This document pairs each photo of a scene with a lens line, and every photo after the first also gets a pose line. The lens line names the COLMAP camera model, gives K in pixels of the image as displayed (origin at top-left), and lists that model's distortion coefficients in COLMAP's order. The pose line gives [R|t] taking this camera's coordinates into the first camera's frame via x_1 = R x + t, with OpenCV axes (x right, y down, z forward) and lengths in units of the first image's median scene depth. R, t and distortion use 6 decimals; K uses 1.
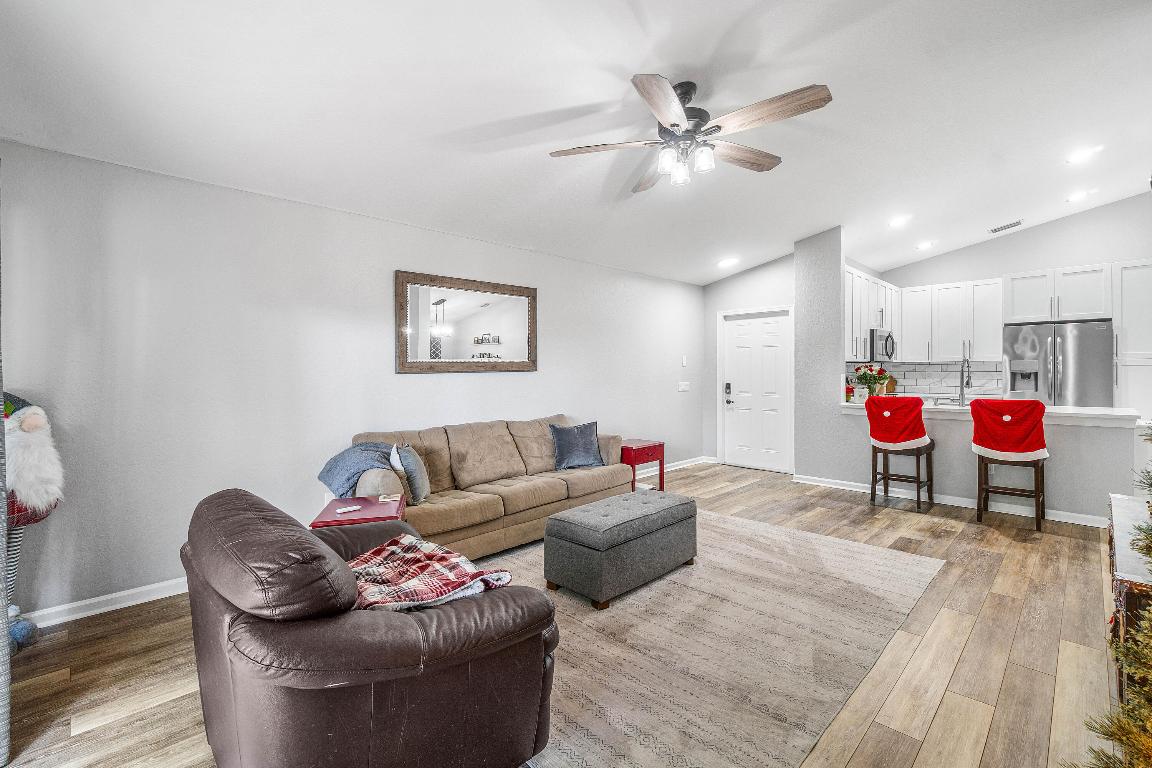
lens RADIAL K [[514.9, 0, 560.6], [0, 514.9, 382.8], [0, 0, 1]] dist [-0.006532, 0.003548]
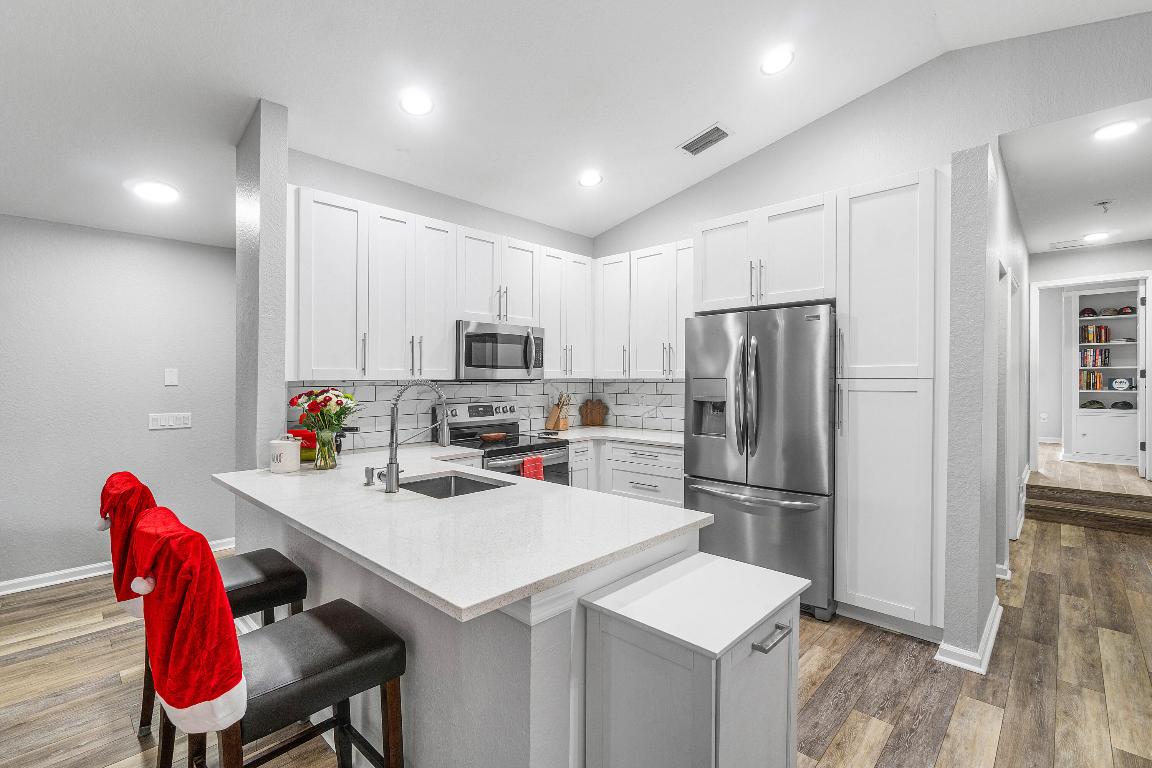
lens RADIAL K [[514.9, 0, 579.5], [0, 514.9, 391.6], [0, 0, 1]] dist [-0.006532, 0.003548]
pose [[0.999303, 0.001687, 0.037303, 1.023095], [-0.001785, 0.999995, 0.002587, -0.042492], [-0.037299, -0.002652, 0.999301, 0.635586]]
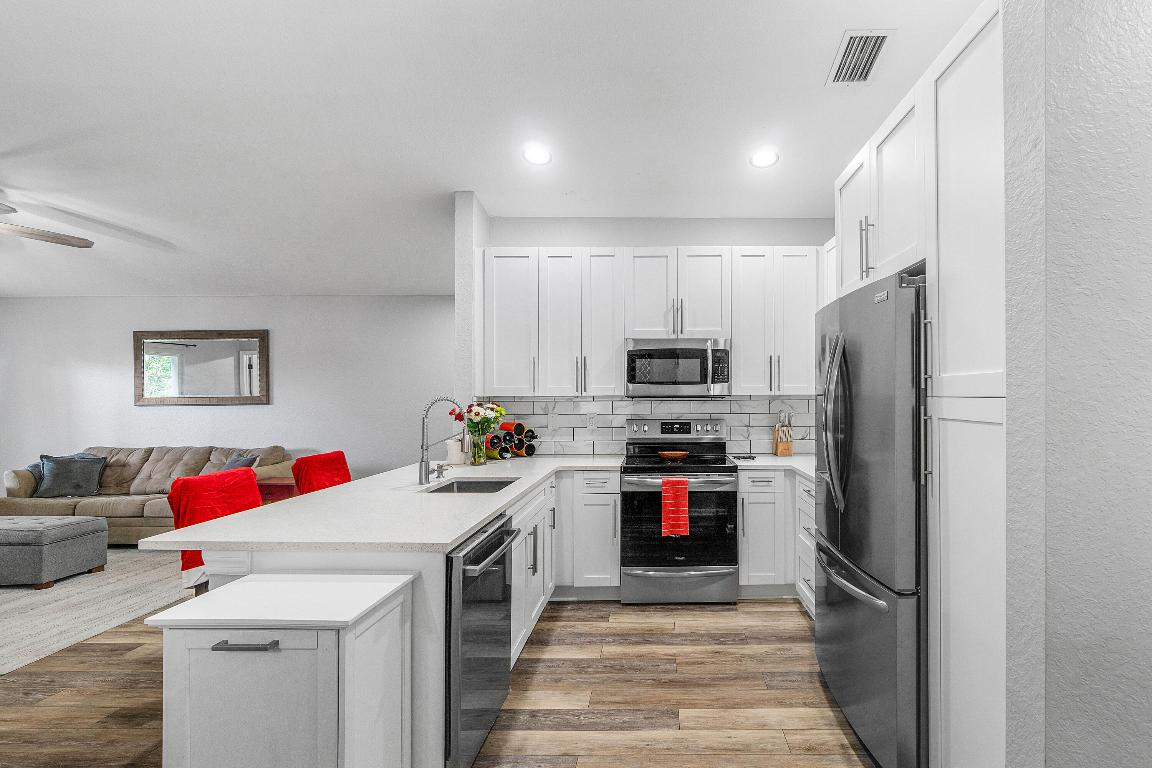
lens RADIAL K [[514.9, 0, 631.8], [0, 514.9, 404.3], [0, 0, 1]] dist [-0.006532, 0.003548]
pose [[0.712472, 0.017810, -0.701475, 1.431994], [-0.018334, 0.999809, 0.006763, -0.050694], [0.701461, 0.008042, 0.712662, 0.848399]]
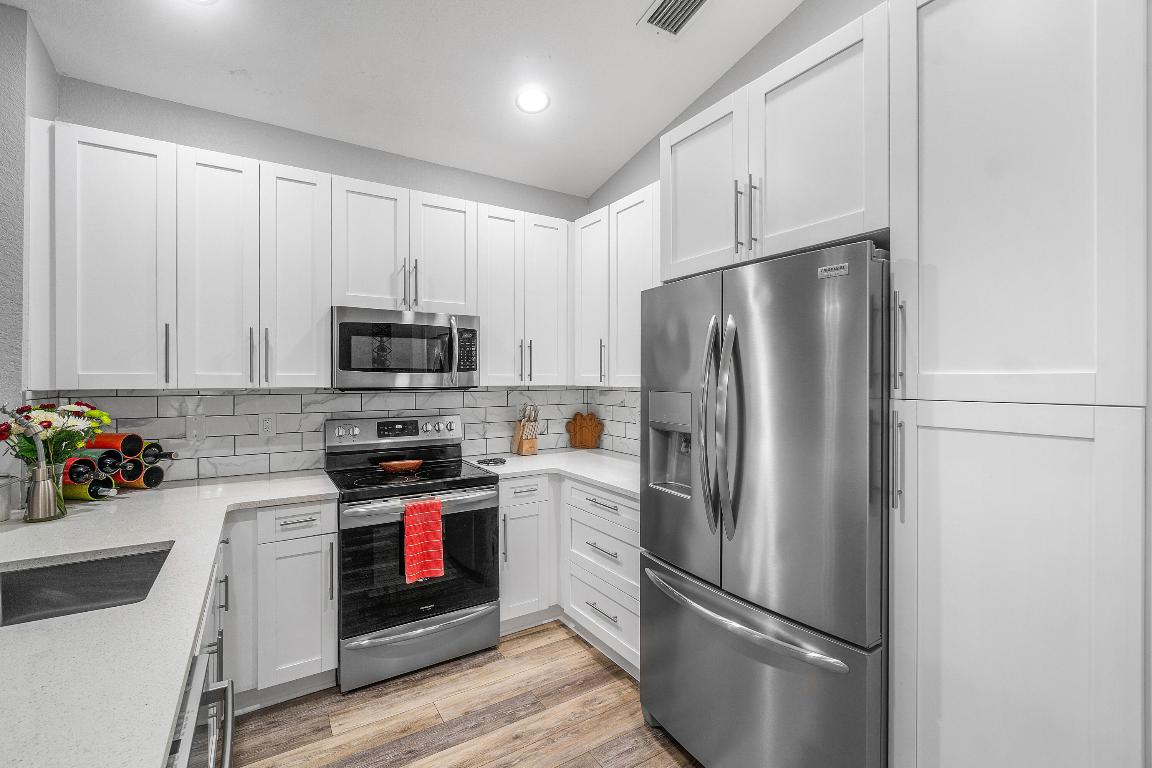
lens RADIAL K [[514.9, 0, 574.9], [0, 514.9, 383.9], [0, 0, 1]] dist [-0.006532, 0.003548]
pose [[0.978857, 0.008431, -0.204372, 1.236248], [-0.010919, 0.999879, -0.011051, -0.059200], [0.204255, 0.013049, 0.978831, 0.916246]]
